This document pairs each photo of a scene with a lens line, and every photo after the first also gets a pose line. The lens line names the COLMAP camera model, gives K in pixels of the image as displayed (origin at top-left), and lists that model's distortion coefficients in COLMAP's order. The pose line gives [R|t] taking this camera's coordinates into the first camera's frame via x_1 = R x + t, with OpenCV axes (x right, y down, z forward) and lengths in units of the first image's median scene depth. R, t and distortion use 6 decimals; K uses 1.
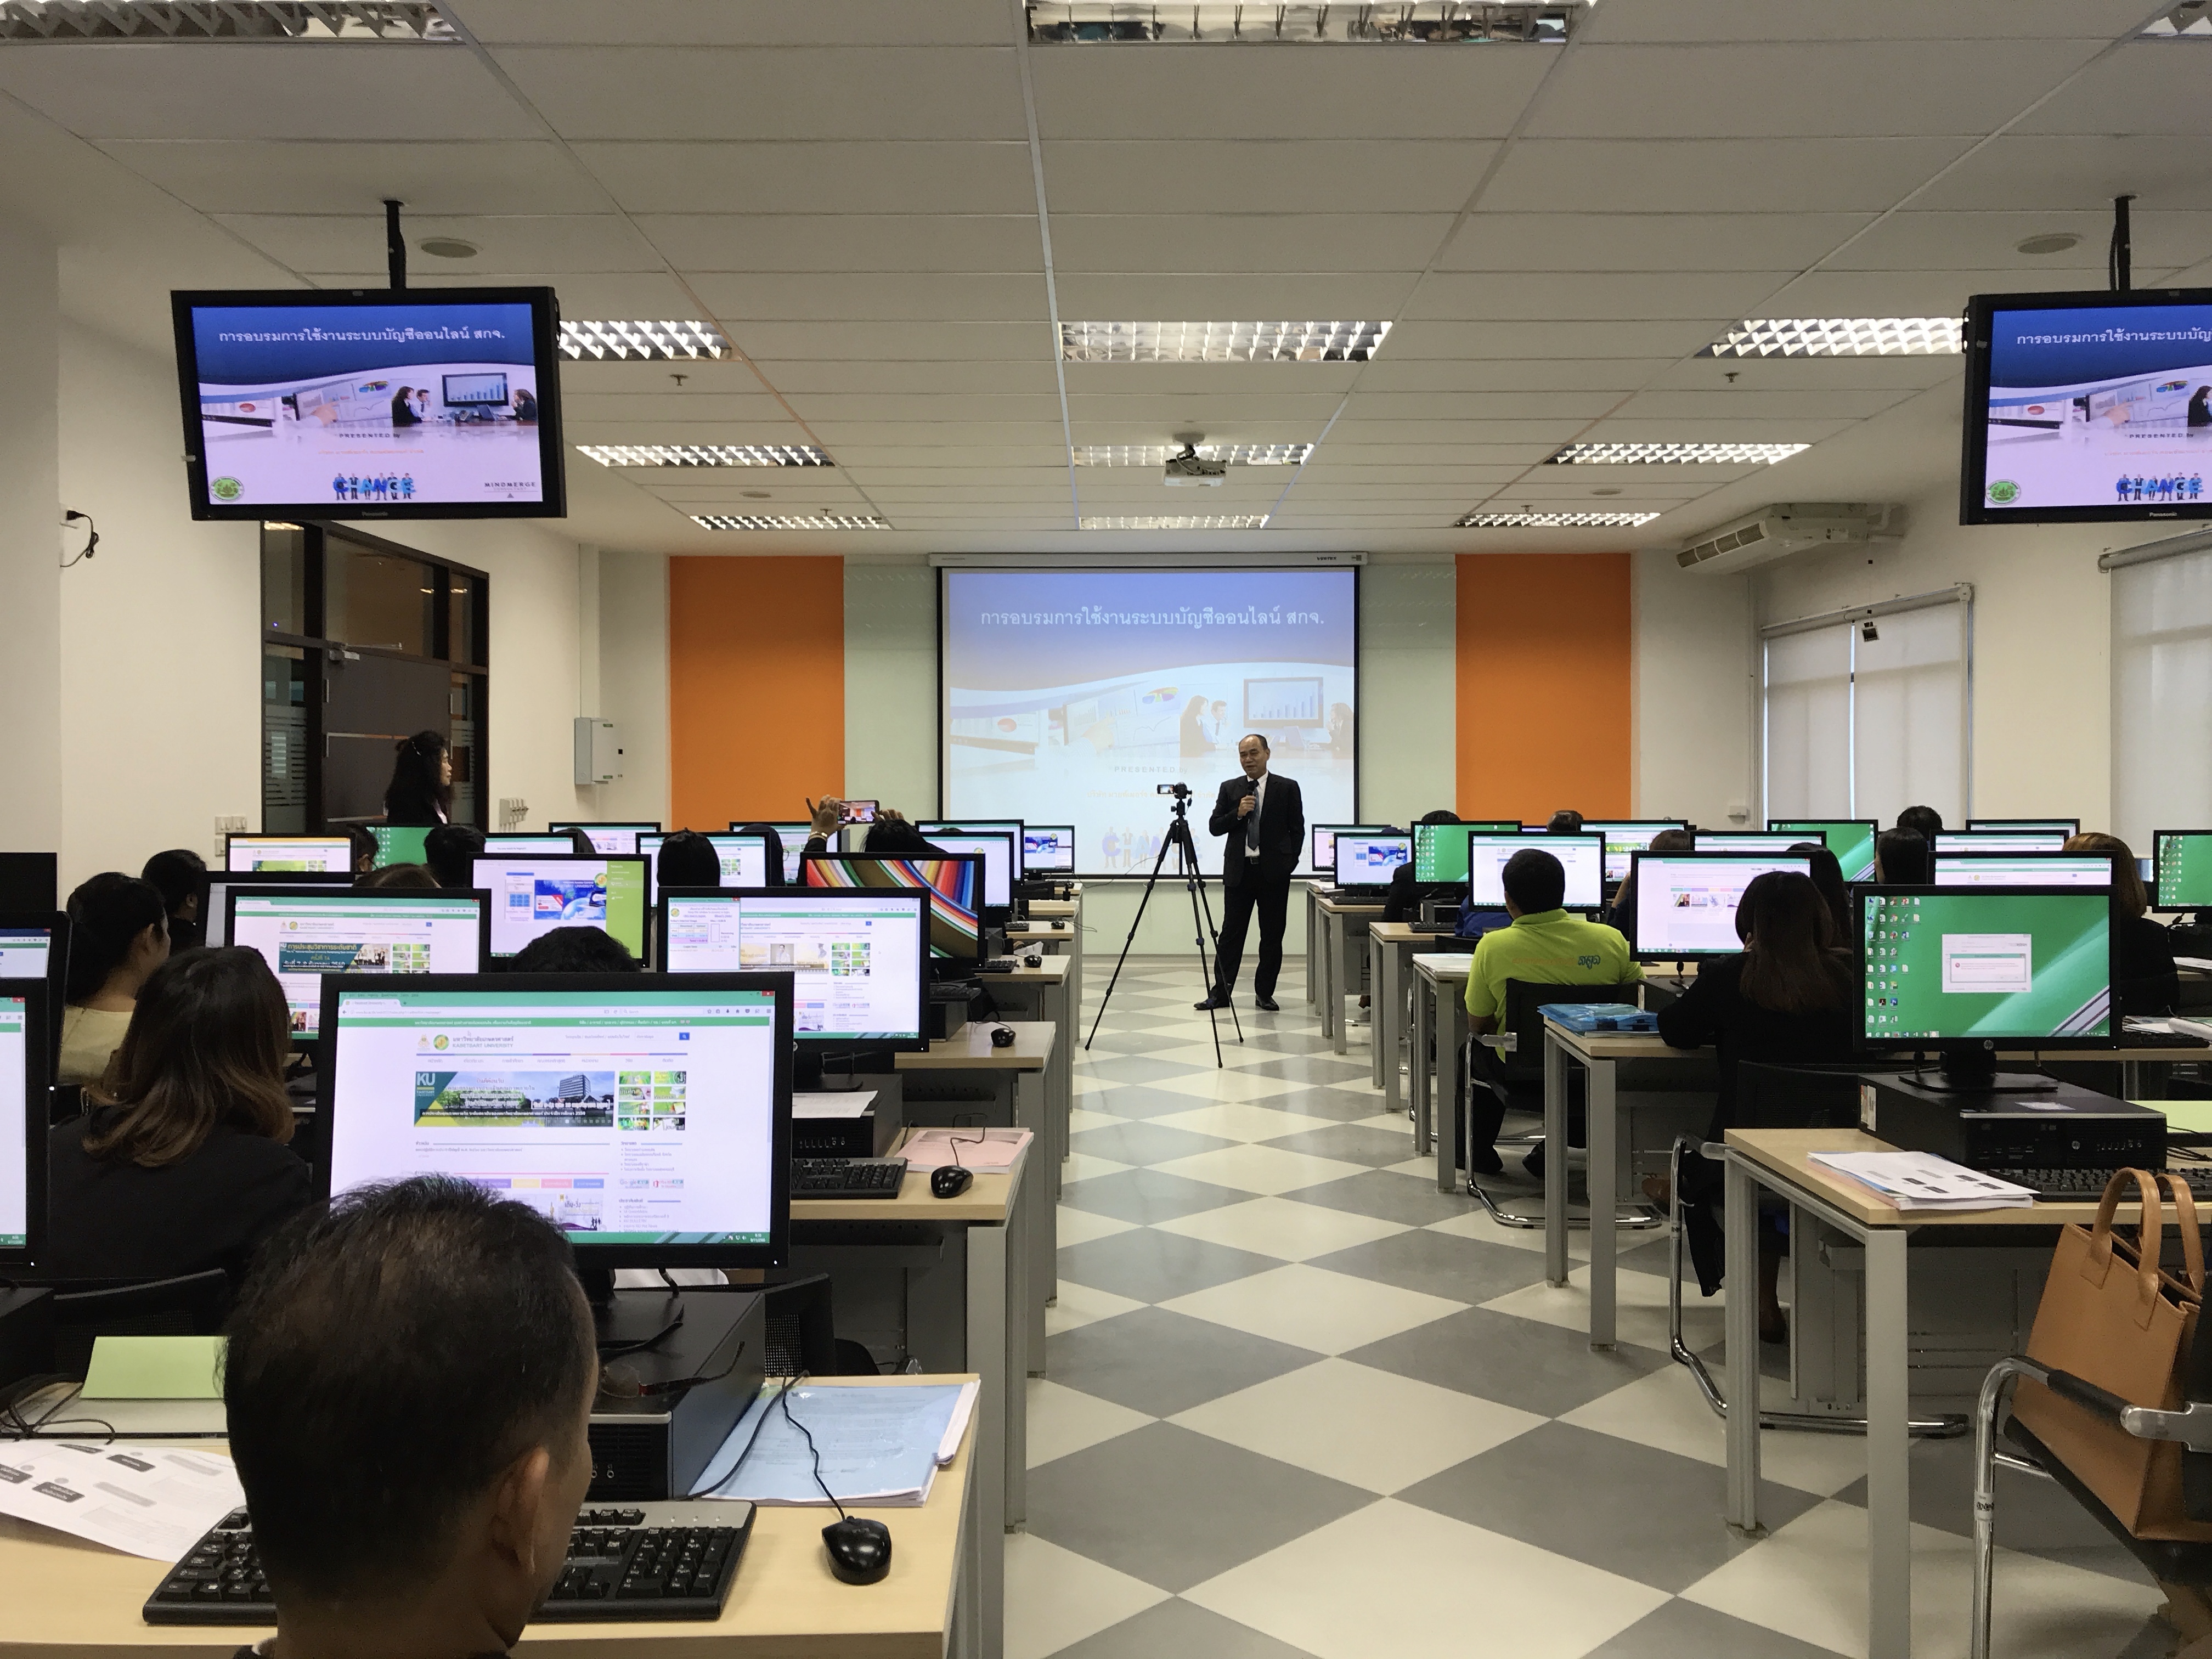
lens RADIAL K [[1804.7, 0, 1091.9], [0, 1804.7, 809.3], [0, 0, 1]] dist [-0.001458, 0.005477]
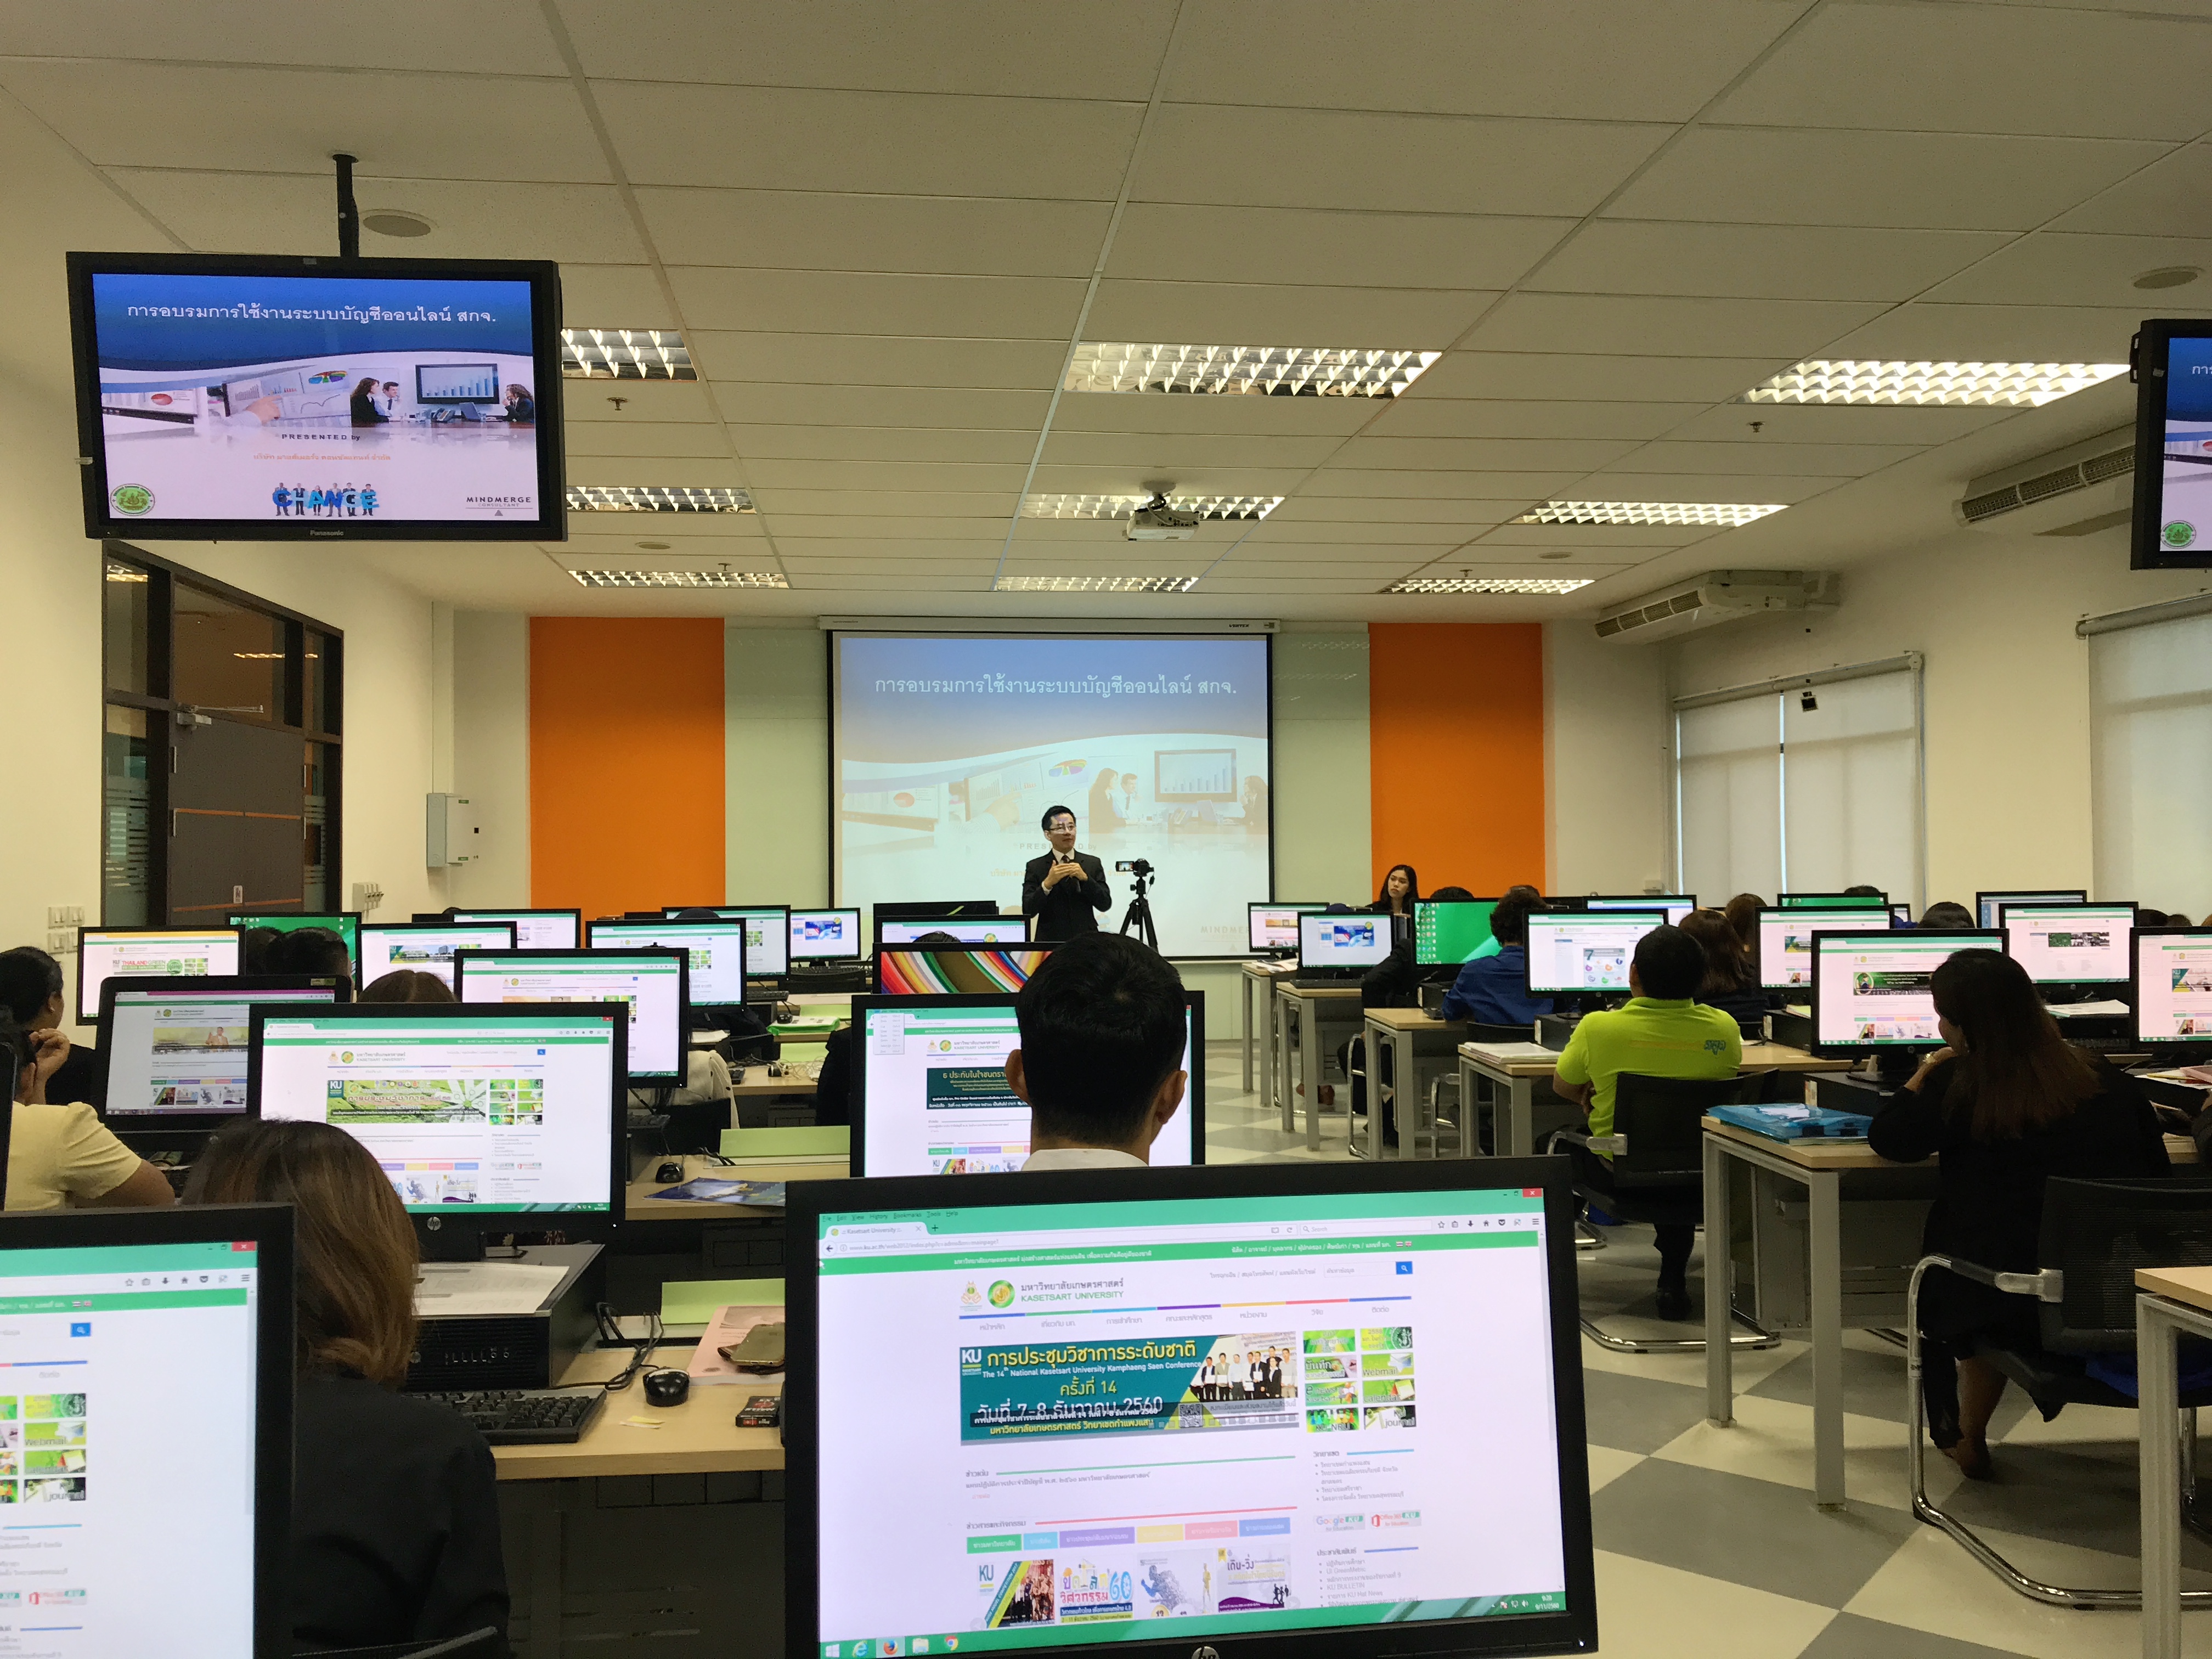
lens RADIAL K [[1810.7, 0, 1106.0], [0, 1810.7, 829.5], [0, 0, 1]] dist [0.010849, -0.014311]
pose [[0.992664, -0.005098, 0.120797, -0.114772], [0.009034, 0.999445, -0.032062, -0.000589], [-0.120567, 0.032918, 0.992159, 0.117422]]
